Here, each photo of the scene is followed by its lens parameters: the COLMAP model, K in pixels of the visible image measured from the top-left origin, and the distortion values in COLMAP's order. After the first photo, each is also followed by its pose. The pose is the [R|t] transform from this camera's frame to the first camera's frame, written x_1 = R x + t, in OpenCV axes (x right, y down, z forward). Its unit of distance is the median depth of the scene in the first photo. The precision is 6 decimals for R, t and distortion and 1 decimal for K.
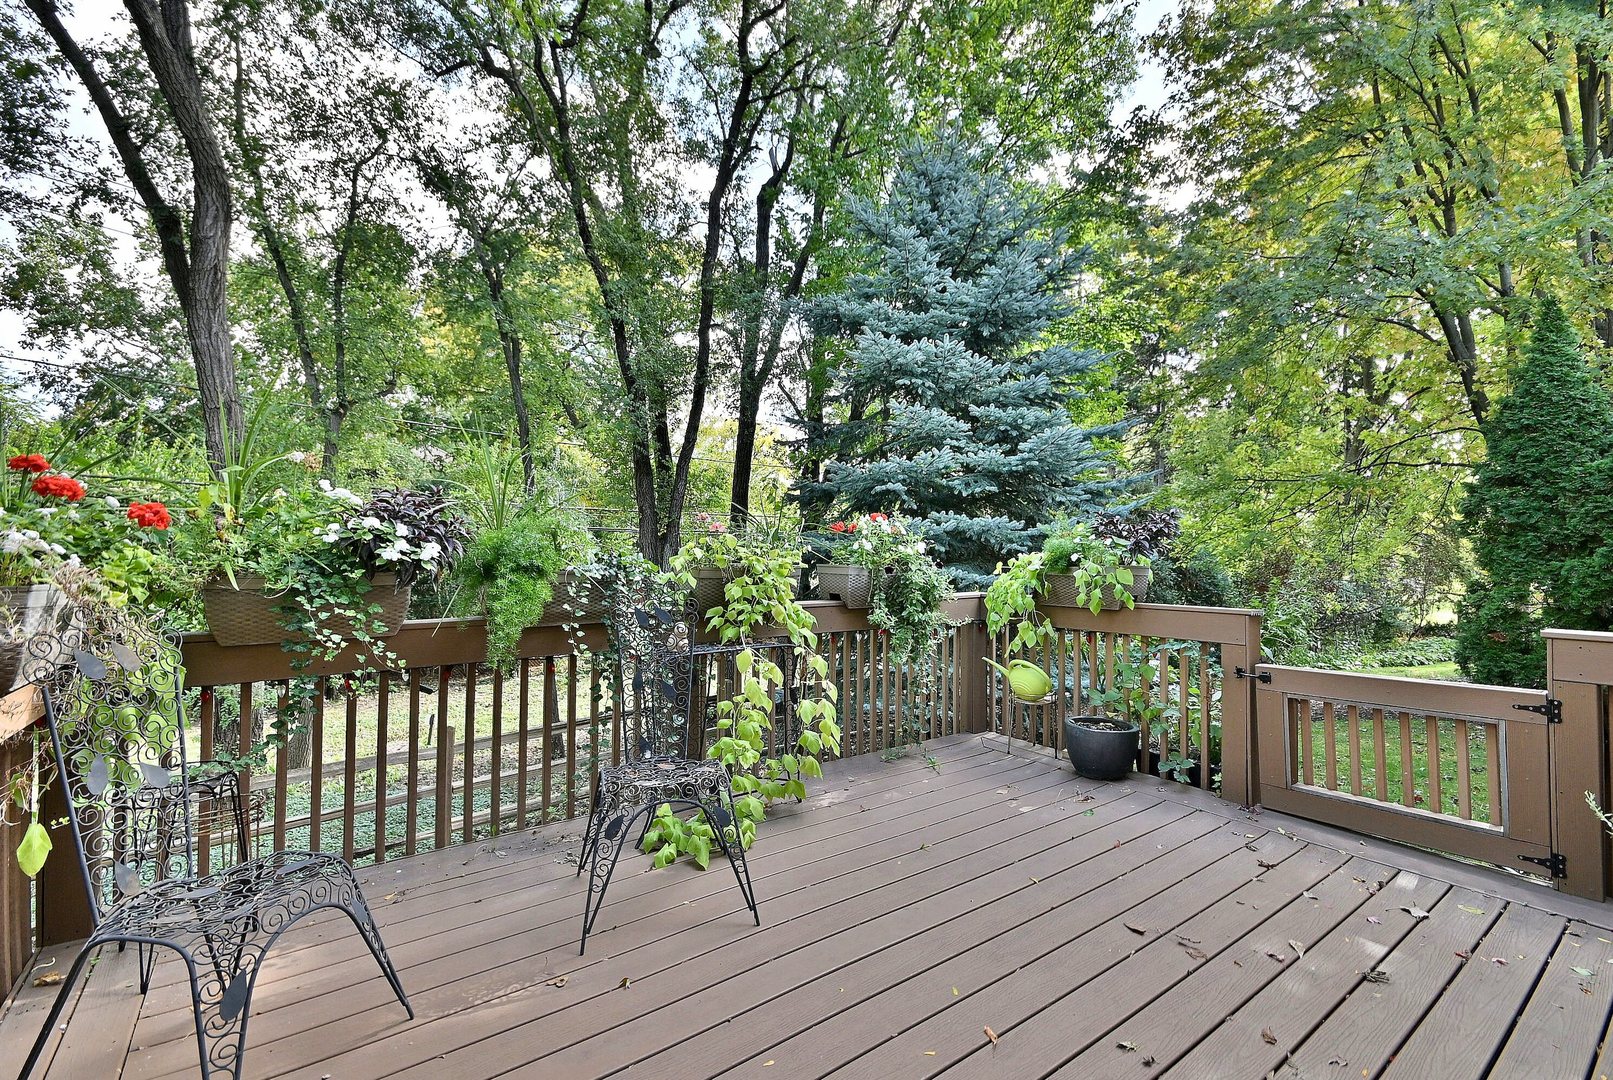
lens RADIAL K [[714.4, 0, 809.7], [0, 714.4, 526.4], [0, 0, 1]] dist [0.010657, -0.005360]
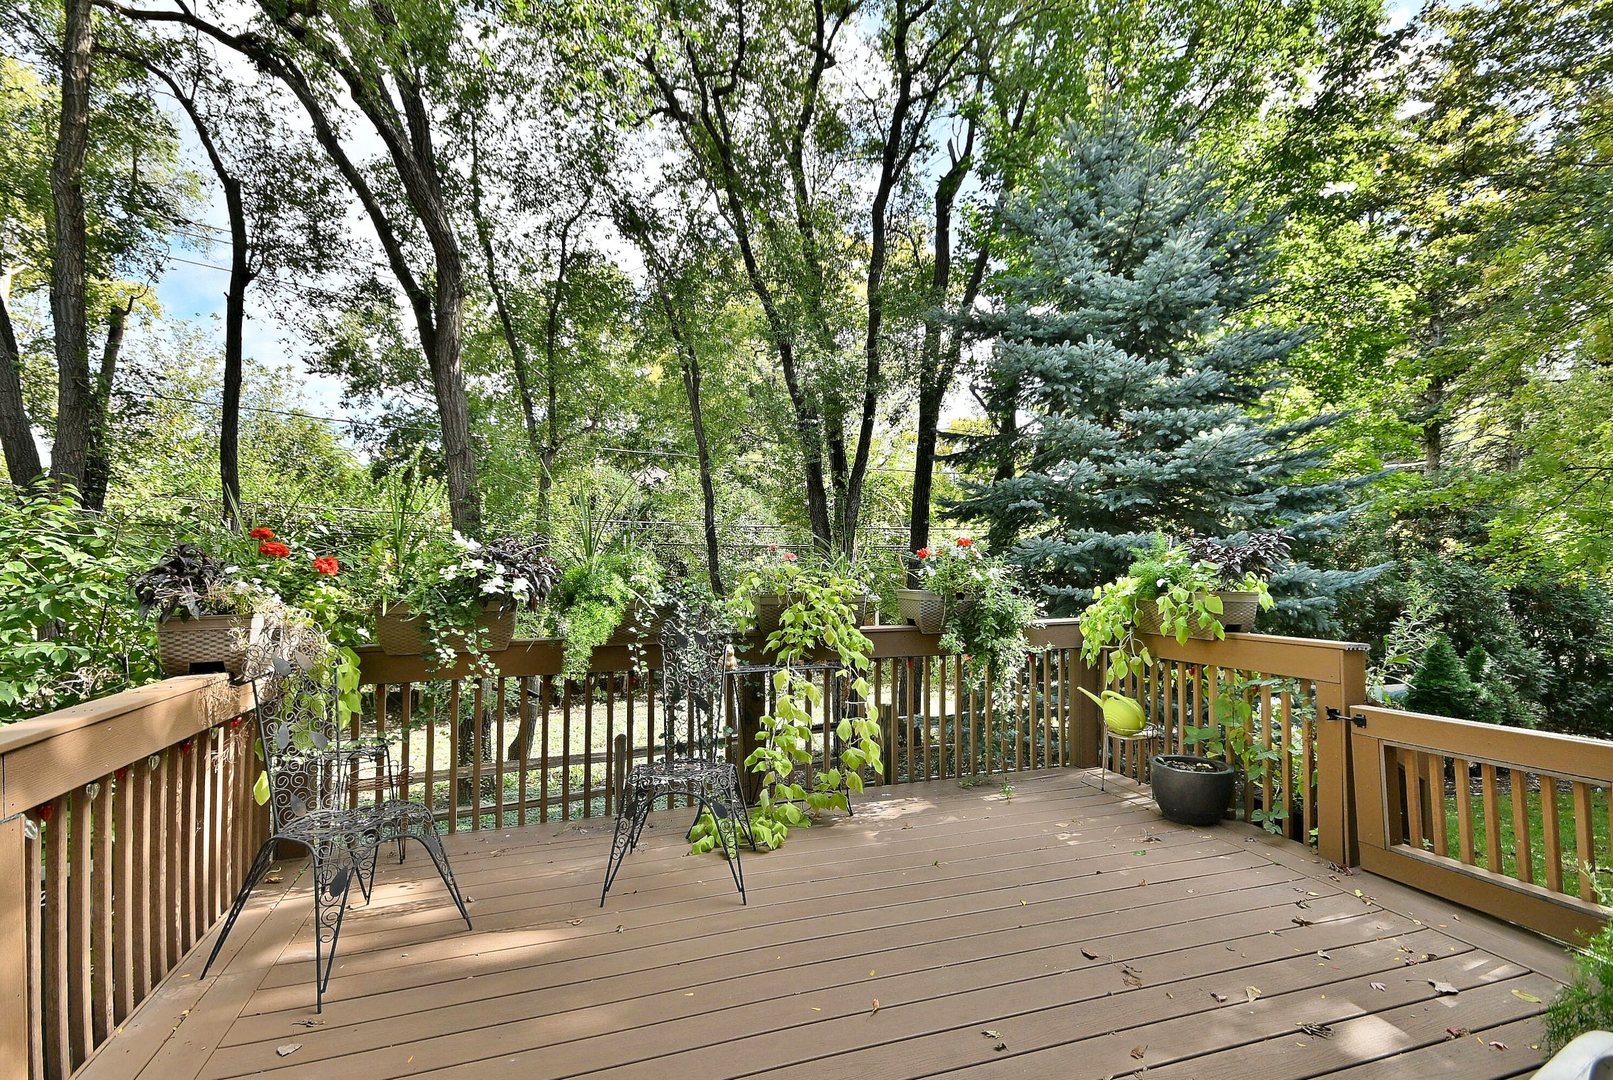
lens RADIAL K [[777.0, 0, 801.4], [0, 777.0, 531.8], [0, 0, 1]] dist [0.015687, -0.000164]
pose [[0.951443, -0.024703, -0.306832, 0.223764], [0.022108, 0.999684, -0.011931, -0.019391], [0.307029, 0.004568, 0.951689, -0.101146]]
